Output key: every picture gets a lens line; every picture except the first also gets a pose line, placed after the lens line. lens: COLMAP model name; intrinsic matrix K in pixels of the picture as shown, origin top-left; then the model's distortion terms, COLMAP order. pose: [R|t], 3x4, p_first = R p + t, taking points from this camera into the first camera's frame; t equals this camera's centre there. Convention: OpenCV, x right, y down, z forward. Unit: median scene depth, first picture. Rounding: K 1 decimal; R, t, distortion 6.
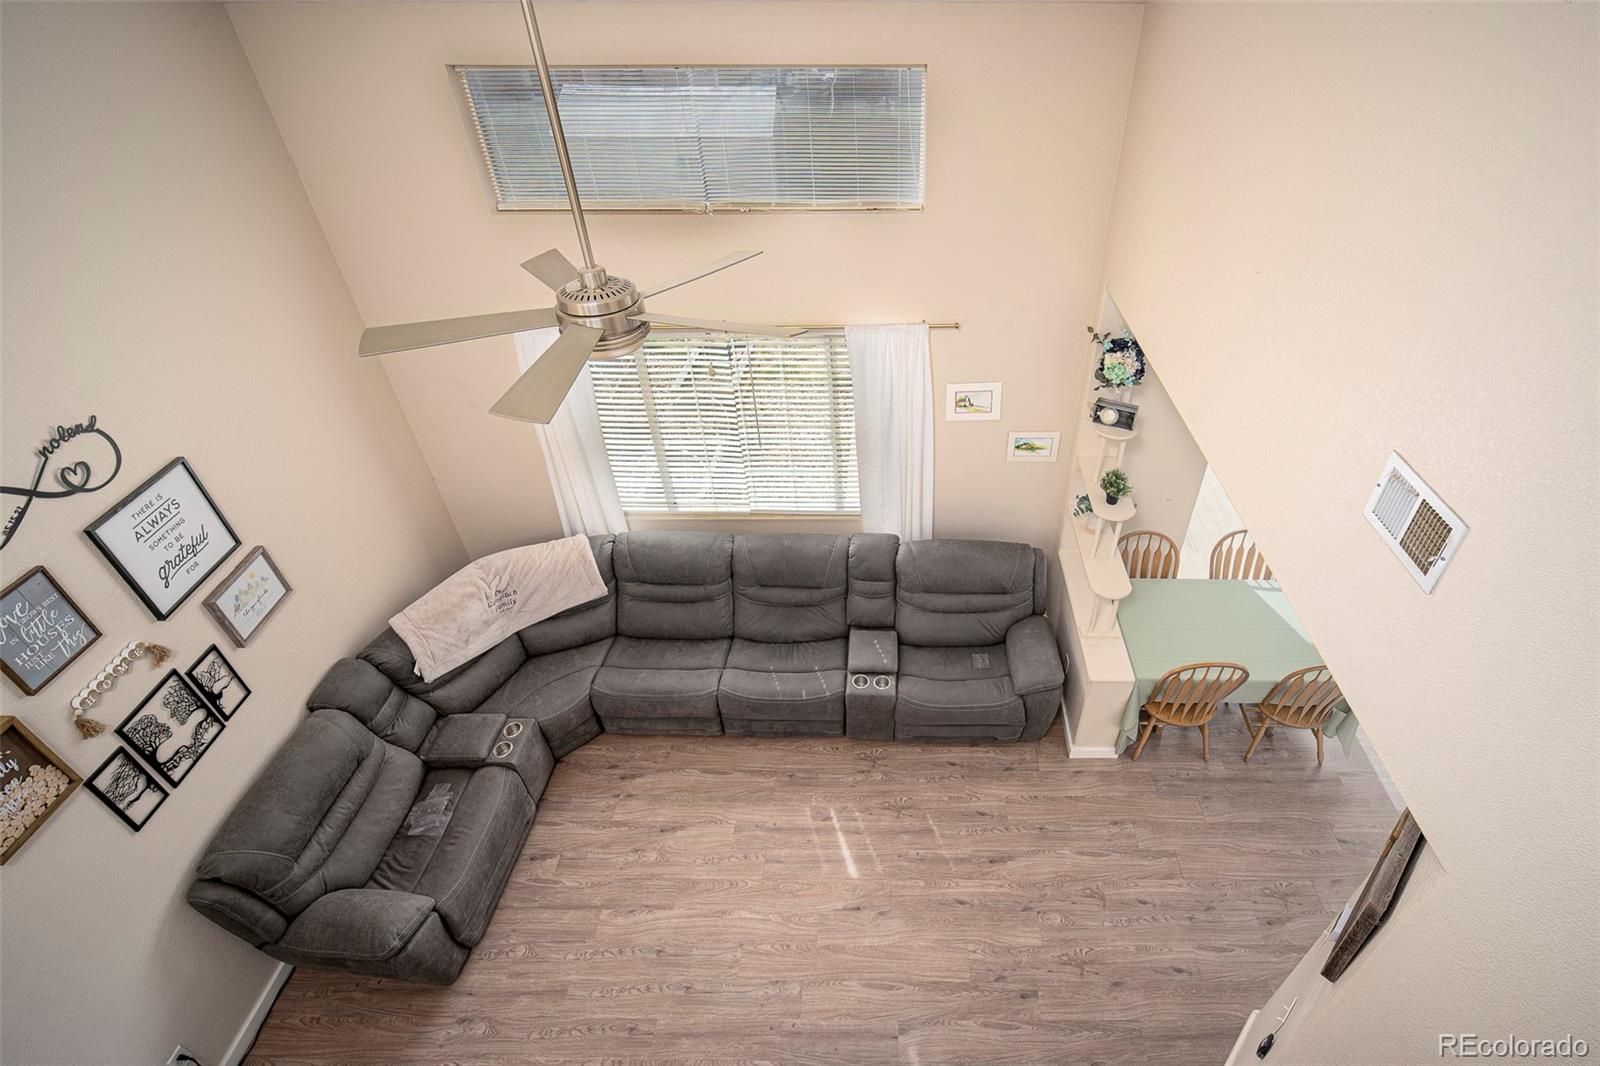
lens RADIAL K [[755.5, 0, 878.0], [0, 755.5, 492.6], [0, 0, 1]] dist [-0.012702, 0.000658]
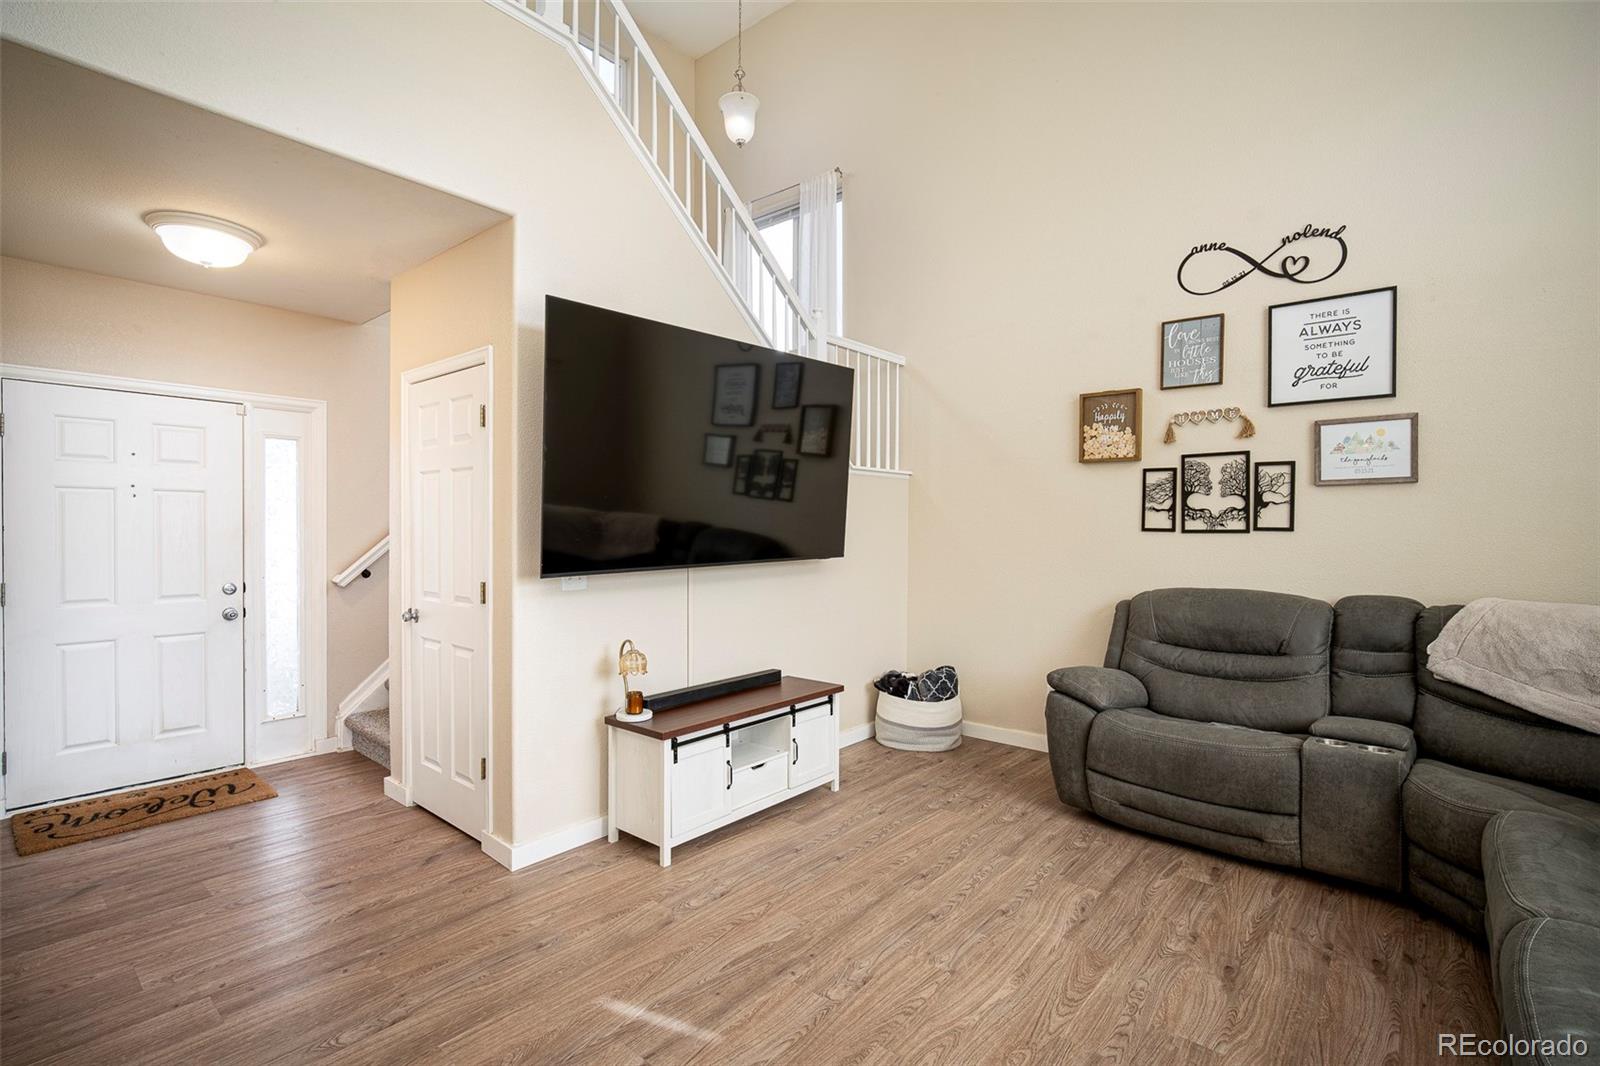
lens RADIAL K [[720.5, 0, 808.6], [0, 720.5, 526.2], [0, 0, 1]] dist [-0.012757, 0.002562]
pose [[-0.631478, 0.014554, -0.775257, 0.367160], [-0.466578, 0.791426, 0.394904, 0.209348], [0.619307, 0.611091, -0.492978, 1.207698]]
